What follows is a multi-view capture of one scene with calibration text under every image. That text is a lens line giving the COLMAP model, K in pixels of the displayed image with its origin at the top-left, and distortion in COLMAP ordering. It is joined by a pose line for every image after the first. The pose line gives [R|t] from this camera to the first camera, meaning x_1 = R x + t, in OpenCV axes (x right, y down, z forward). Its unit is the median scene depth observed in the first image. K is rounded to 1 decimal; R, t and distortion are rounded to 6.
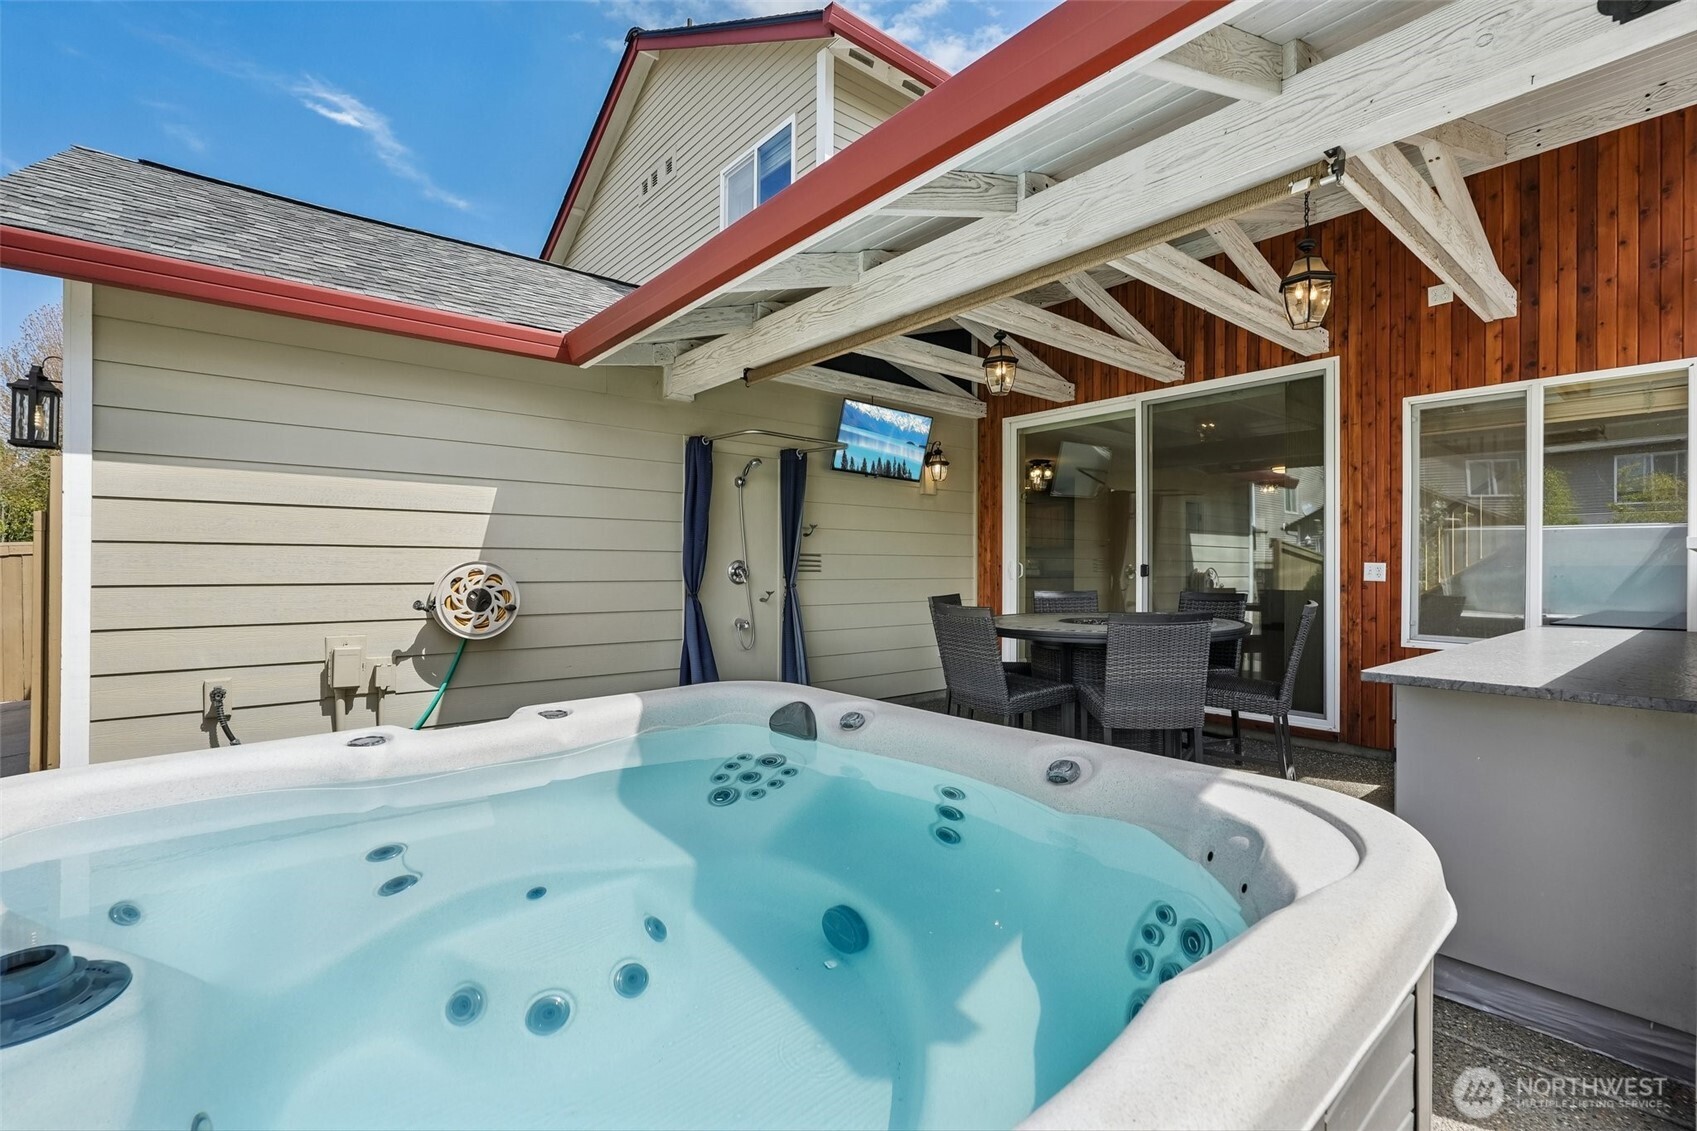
lens RADIAL K [[772.3, 0, 848.5], [0, 772.3, 565.5], [0, 0, 1]] dist [-0.019953, 0.010016]
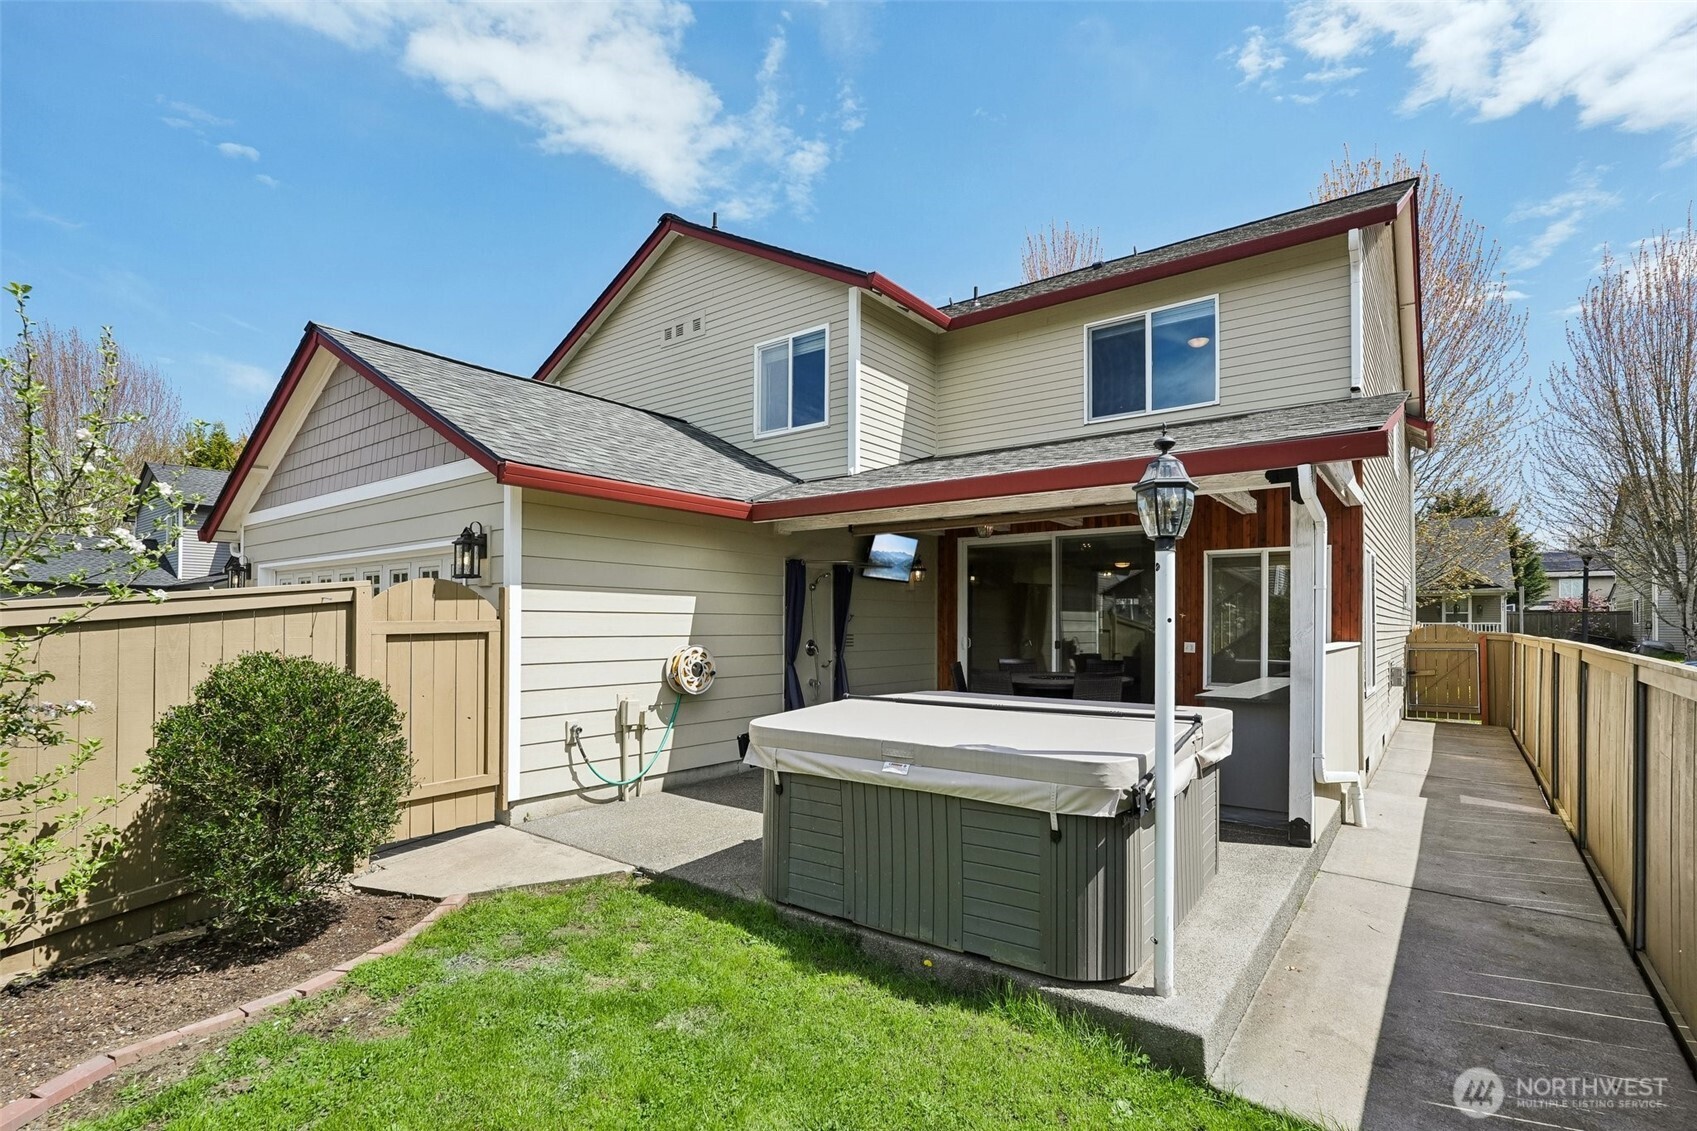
lens RADIAL K [[802.6, 0, 867.7], [0, 802.6, 622.3], [0, 0, 1]] dist [-0.000237, 0.000004]
pose [[0.971234, 0.001147, 0.238123, -0.423238], [-0.001189, 0.999999, 0.000034, -0.042182], [-0.238123, -0.000316, 0.971235, -0.554272]]
